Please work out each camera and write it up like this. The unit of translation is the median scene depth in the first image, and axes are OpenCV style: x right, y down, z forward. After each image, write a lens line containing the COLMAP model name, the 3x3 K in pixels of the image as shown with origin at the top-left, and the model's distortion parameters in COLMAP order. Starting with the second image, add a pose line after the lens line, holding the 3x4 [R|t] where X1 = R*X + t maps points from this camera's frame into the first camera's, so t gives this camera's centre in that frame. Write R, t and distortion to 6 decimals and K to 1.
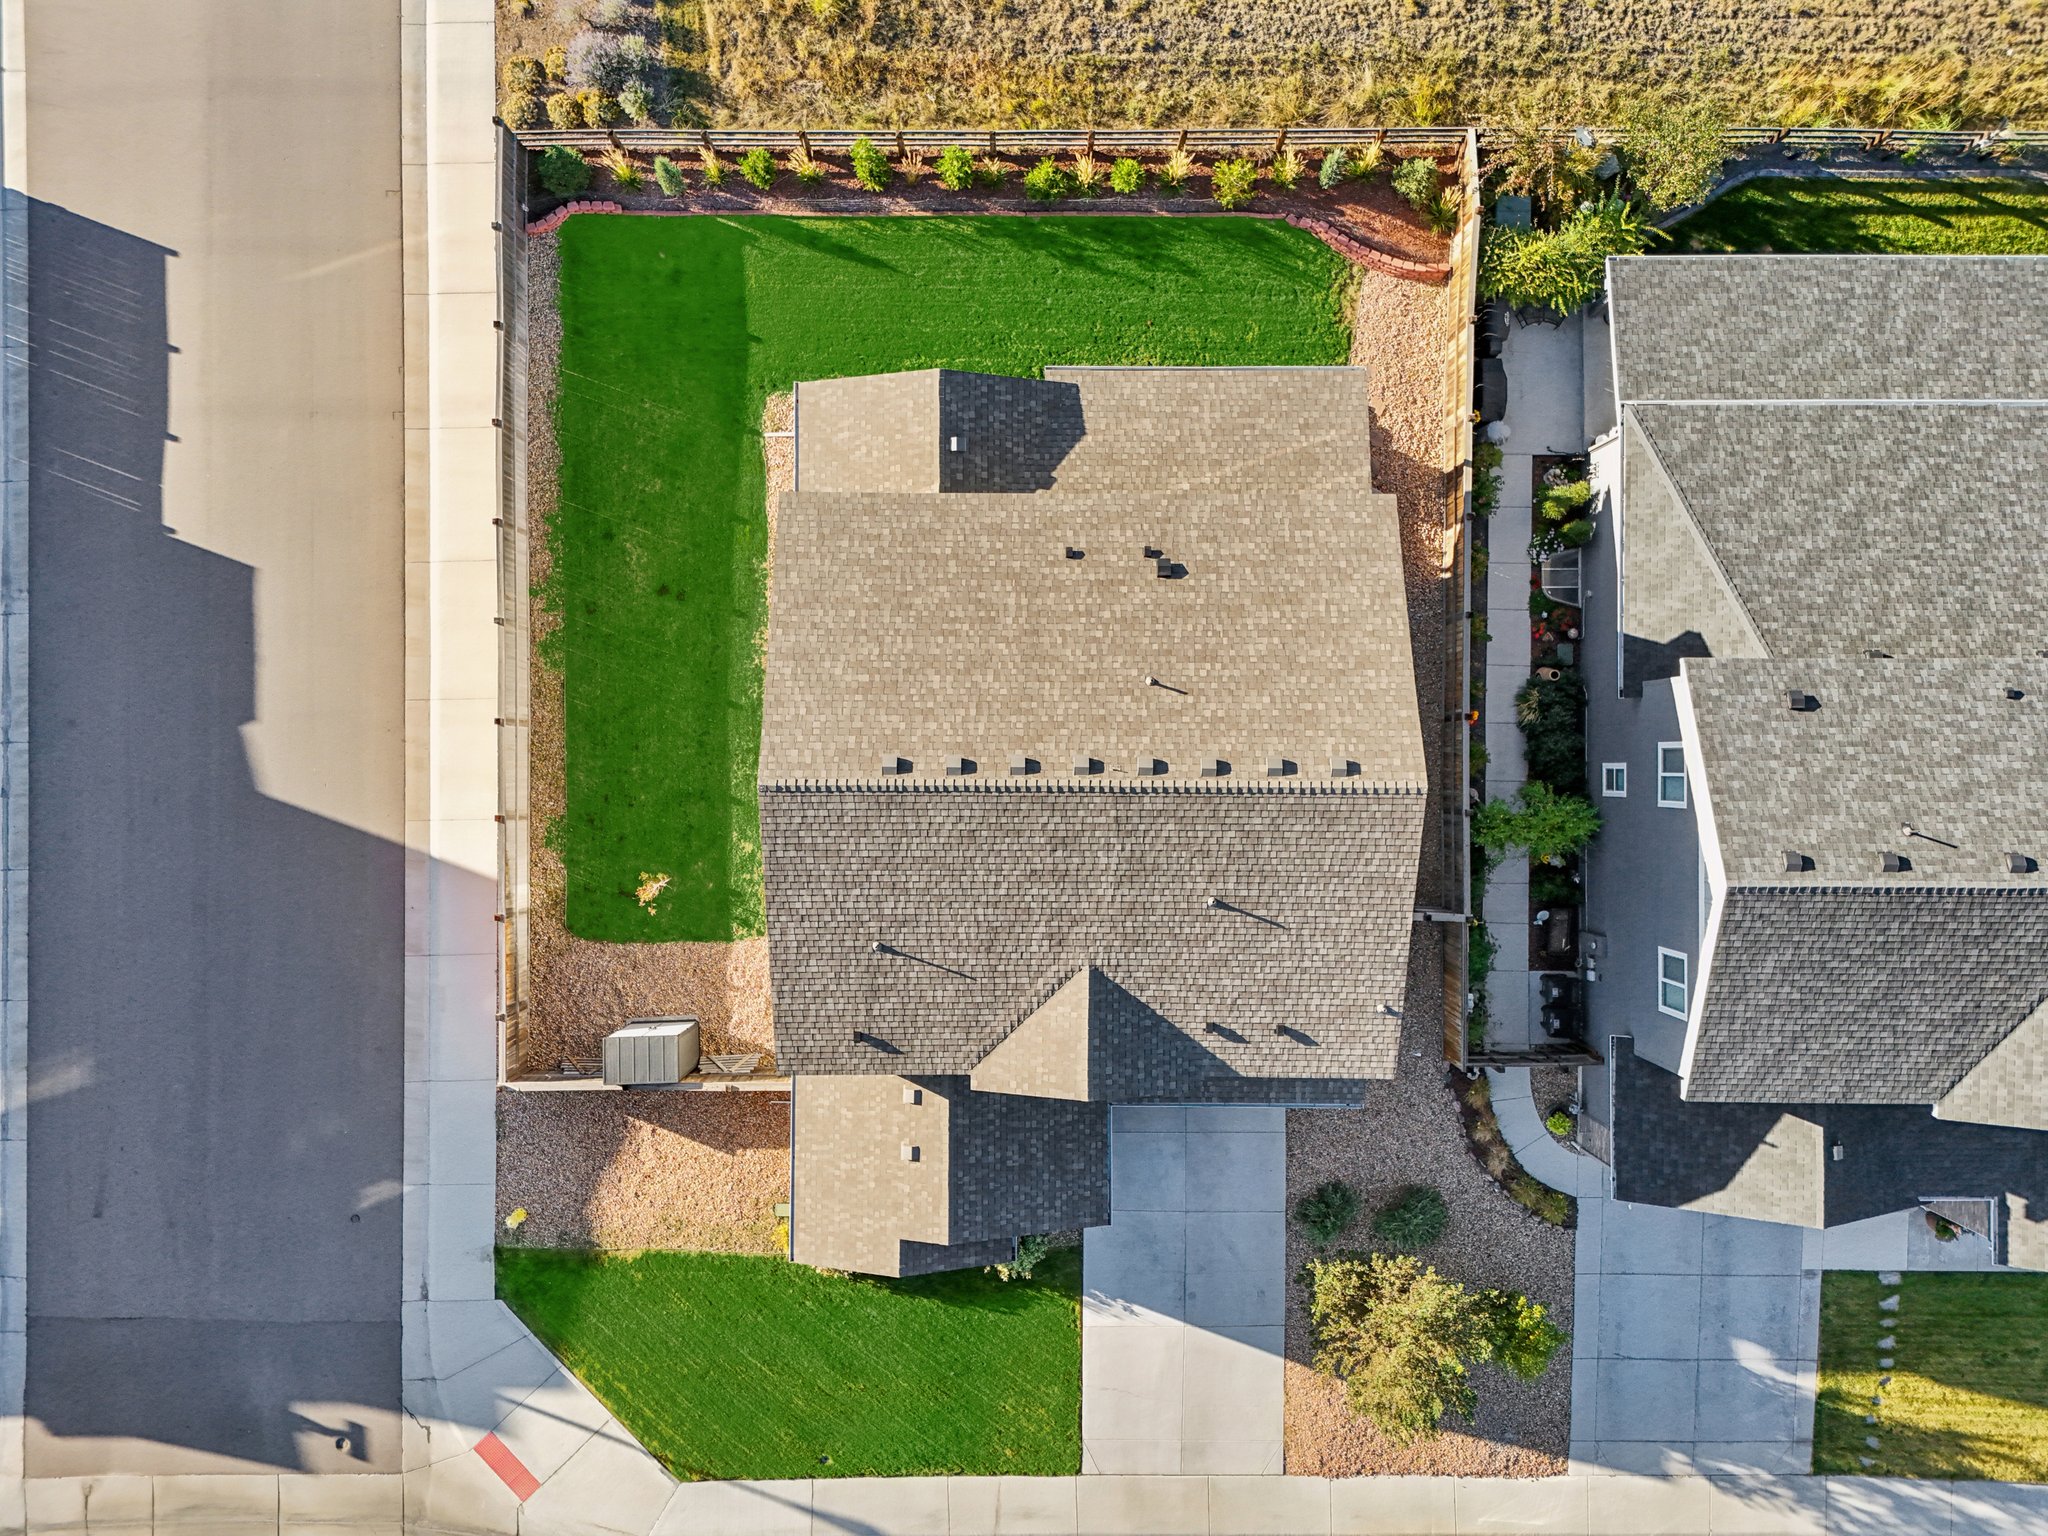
lens RADIAL K [[1528.8, 0, 1024.8], [0, 1528.8, 719.8], [0, 0, 1]] dist [0.057285, -0.045656]
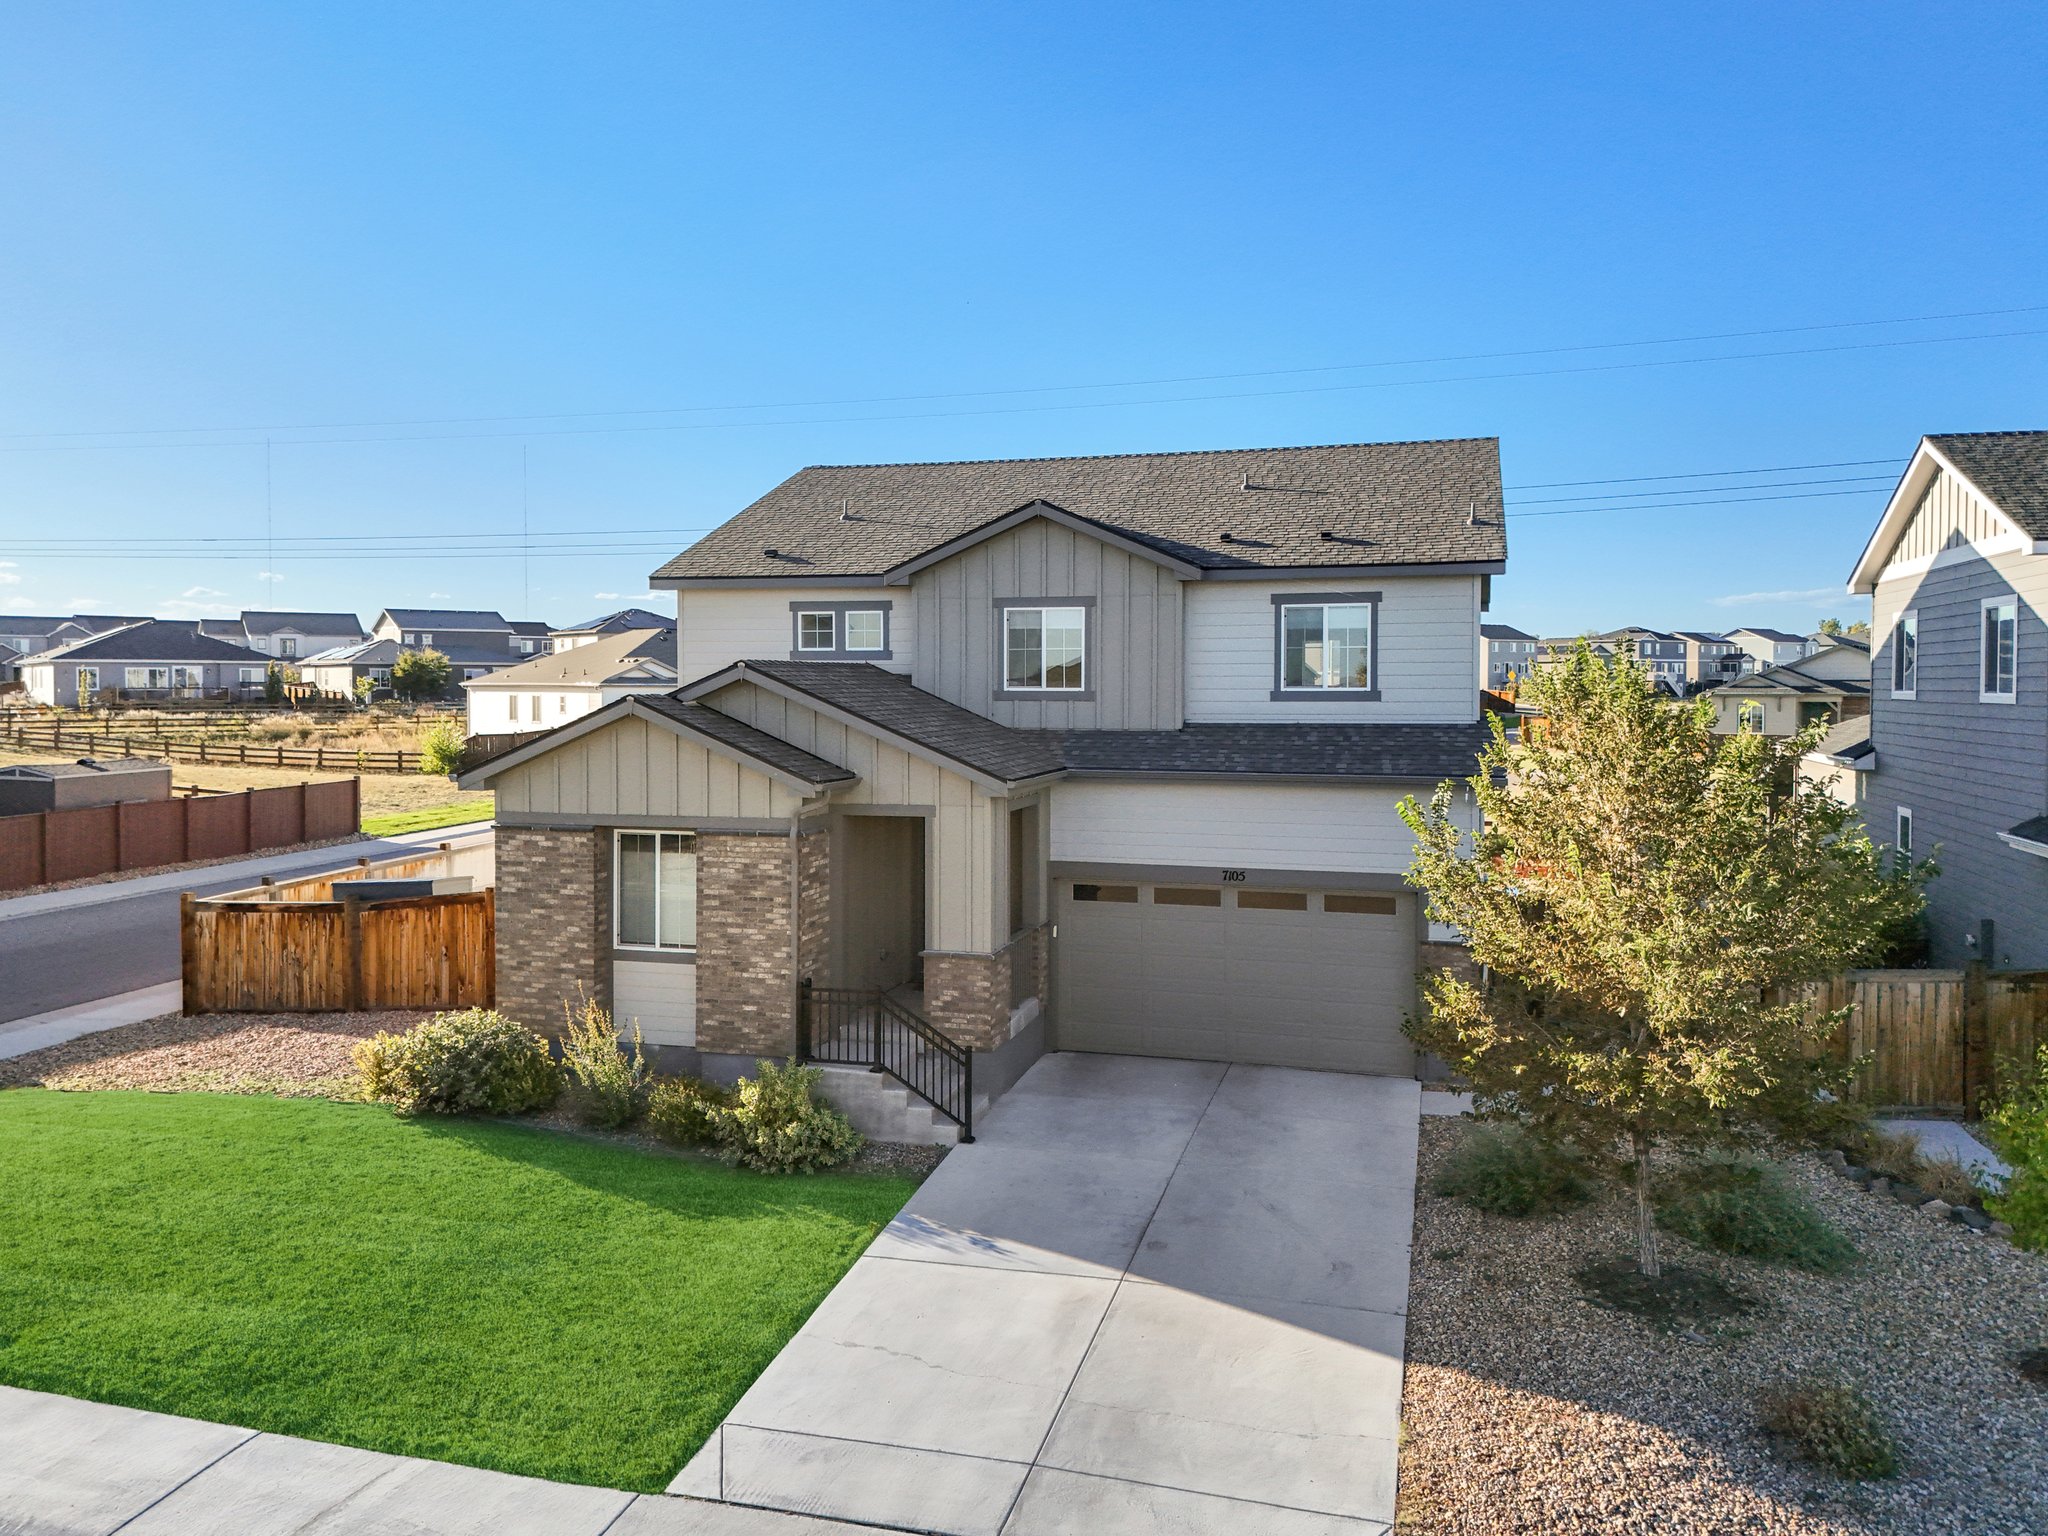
lens RADIAL K [[1528.8, 0, 1024.8], [0, 1528.8, 719.8], [0, 0, 1]] dist [0.057285, -0.045656]
pose [[0.963638, 0.004731, -0.267168, 0.180080], [-0.267178, 0.032593, -0.963096, 0.750476], [0.004151, 0.999458, 0.032672, 0.863236]]
